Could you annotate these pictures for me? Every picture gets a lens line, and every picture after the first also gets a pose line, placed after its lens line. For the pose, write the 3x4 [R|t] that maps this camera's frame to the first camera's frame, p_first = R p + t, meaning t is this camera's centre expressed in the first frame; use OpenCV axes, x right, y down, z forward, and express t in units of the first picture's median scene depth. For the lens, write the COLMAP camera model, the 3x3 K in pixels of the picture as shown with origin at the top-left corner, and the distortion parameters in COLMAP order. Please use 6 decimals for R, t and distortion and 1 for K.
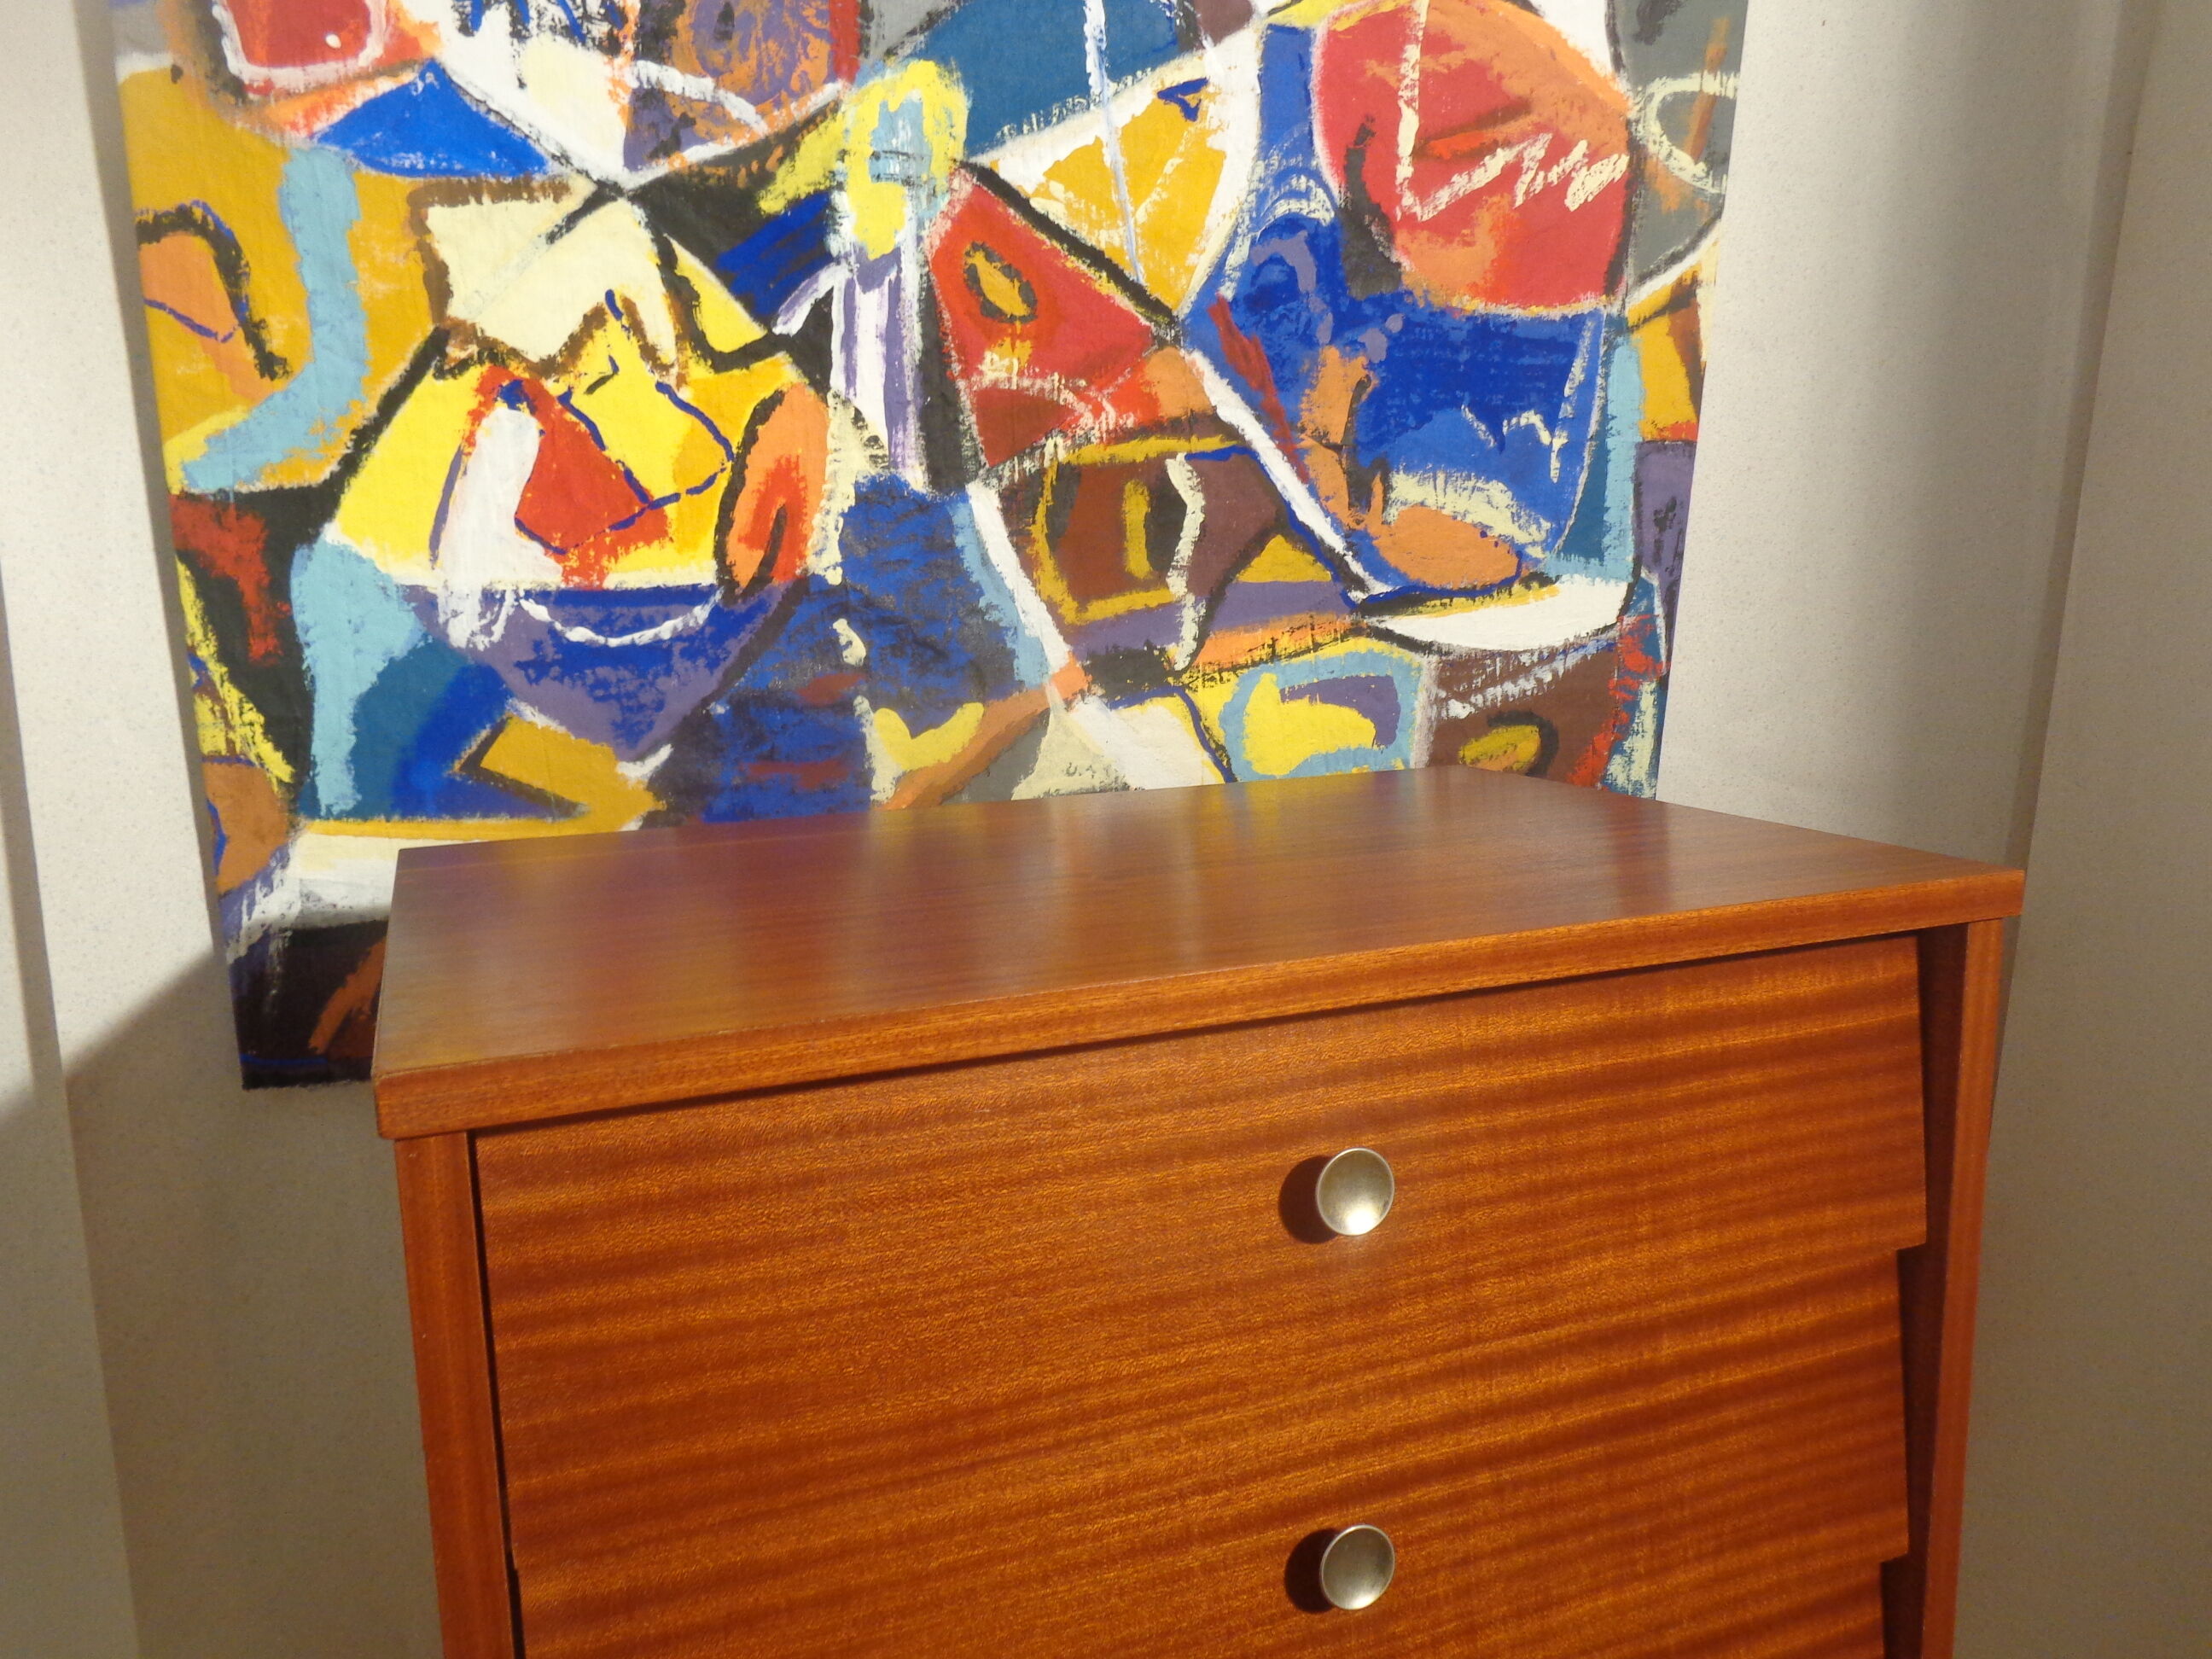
lens RADIAL K [[1664.6, 0, 1112.4], [0, 1664.6, 825.8], [0, 0, 1]] dist [-0.005637, -0.000546]
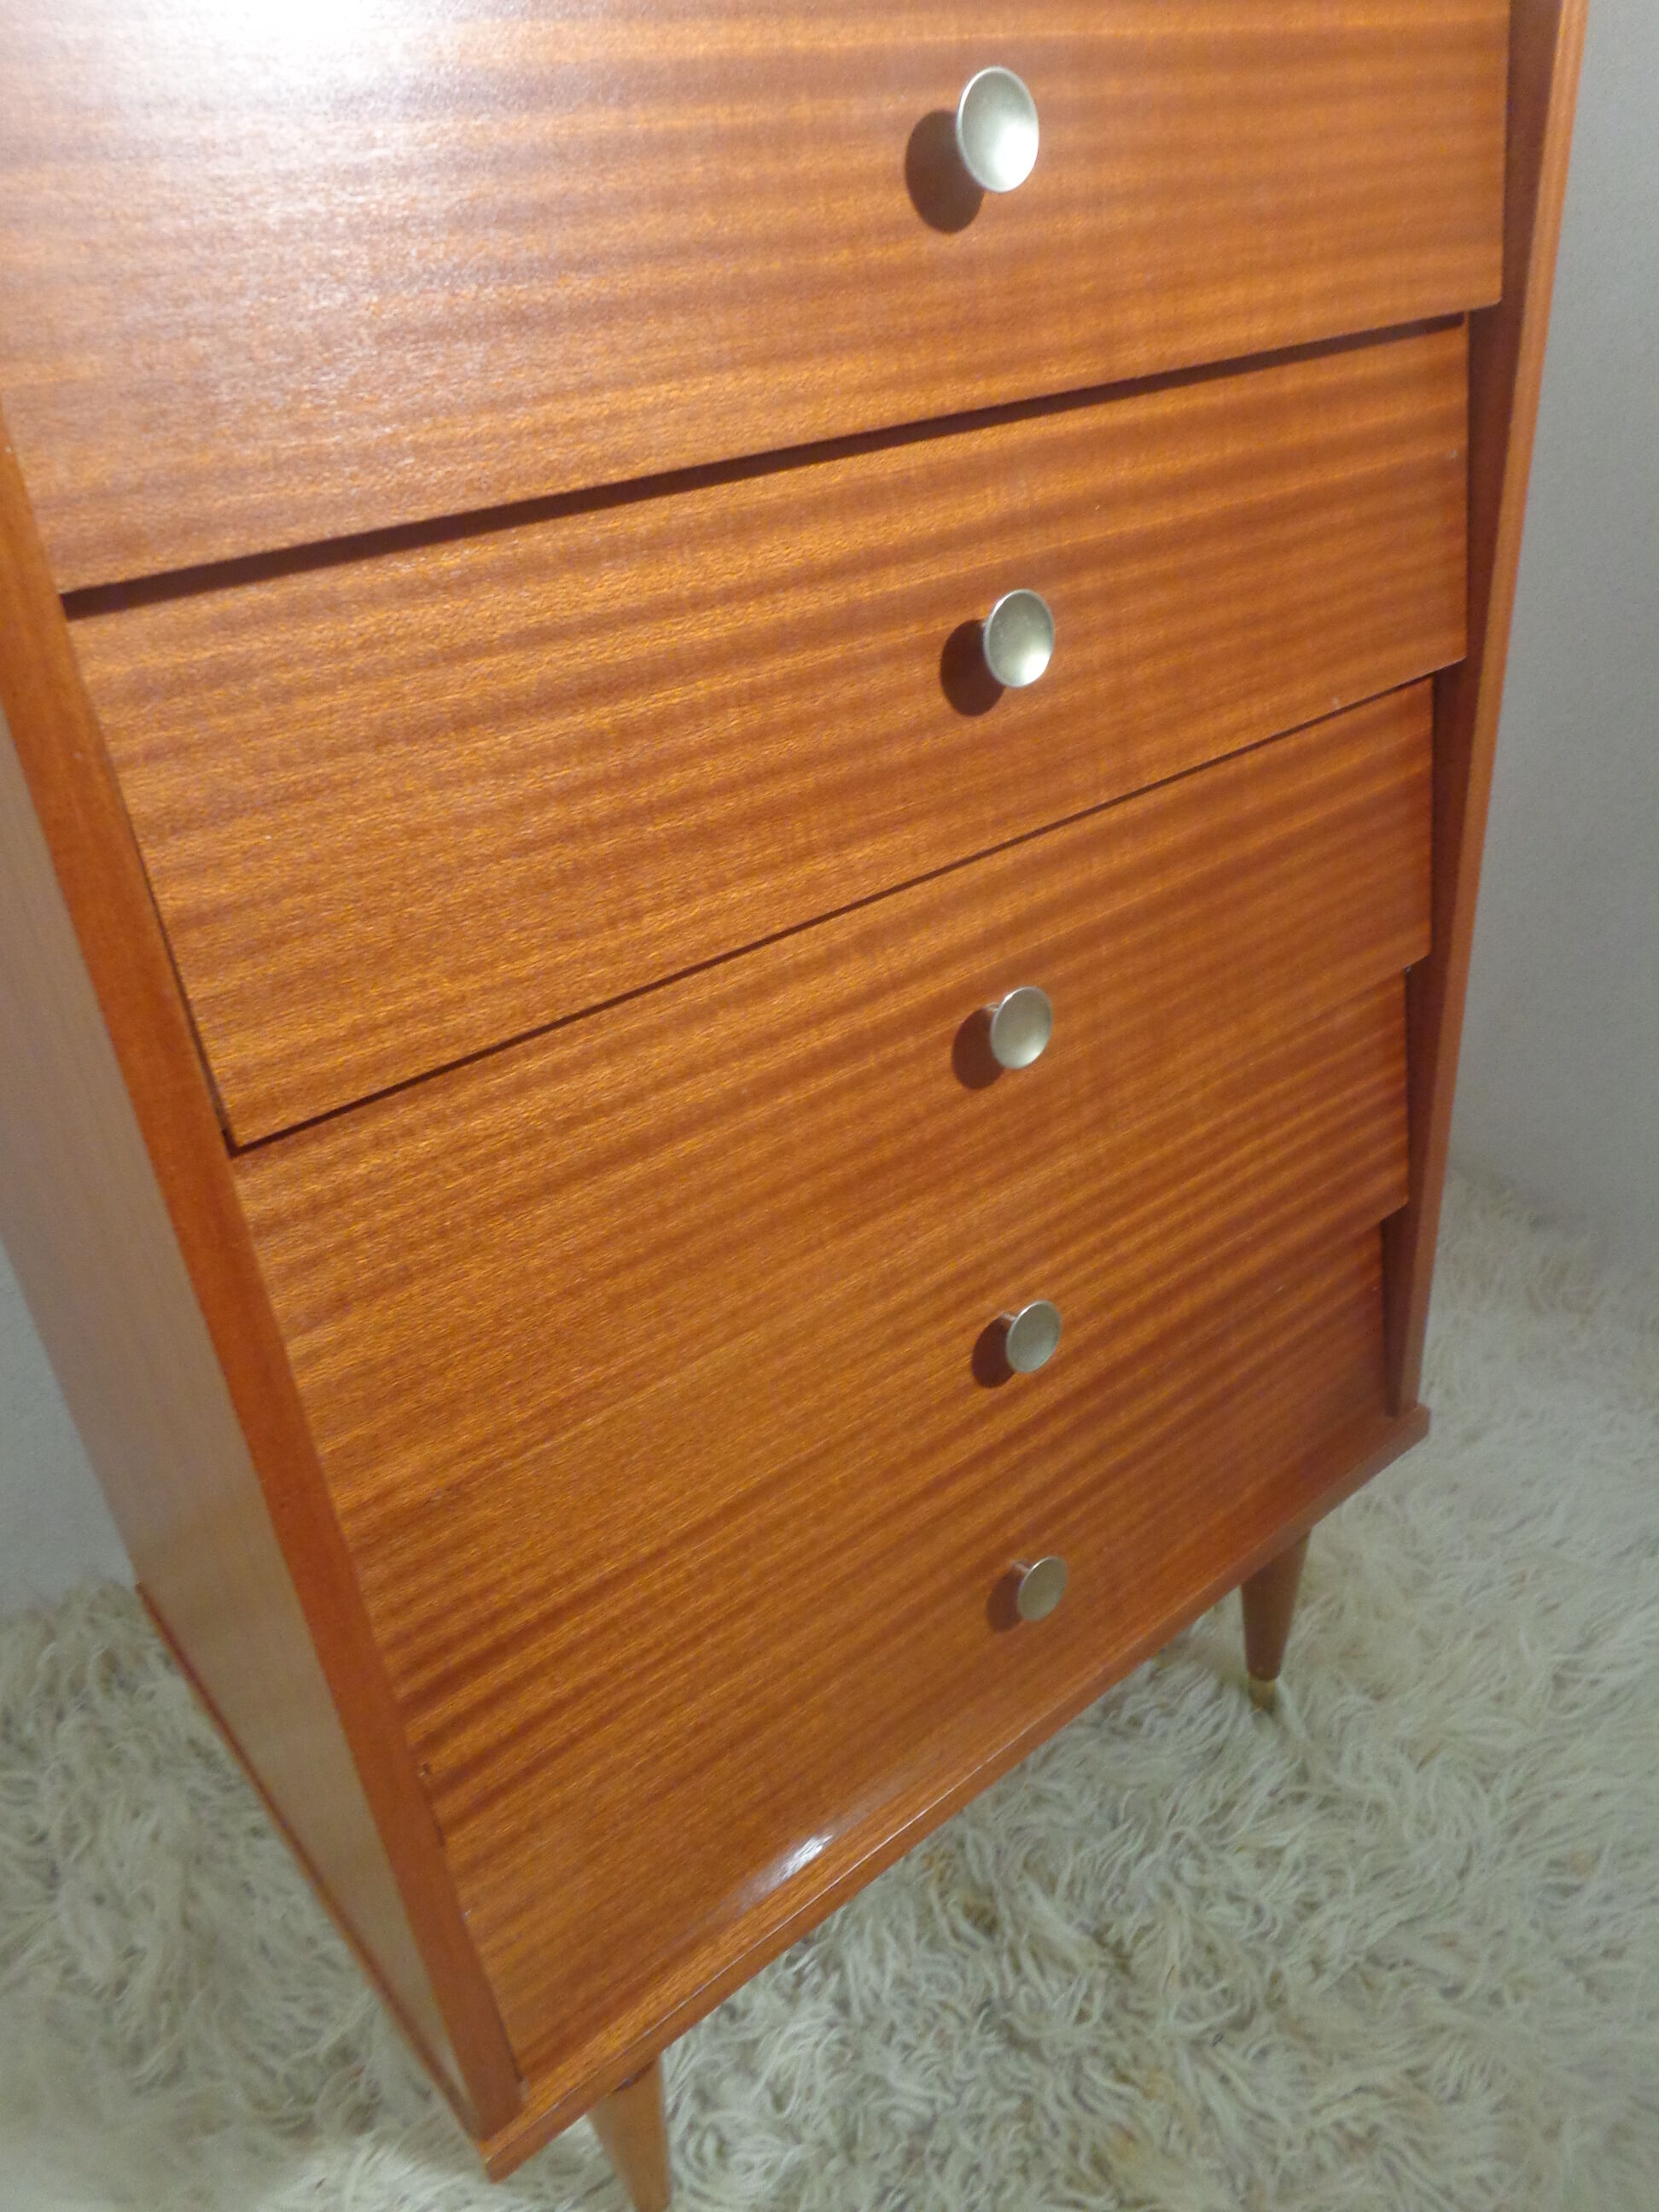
lens RADIAL K [[1646.4, 0, 836.1], [0, 1646.4, 1106.3], [0, 0, 1]] dist [-0.000586, 0.000758]
pose [[0.954891, -0.188731, 0.229266, -0.119823], [0.102373, 0.933946, 0.342441, 0.380300], [-0.278751, -0.303523, 0.911138, 0.112123]]
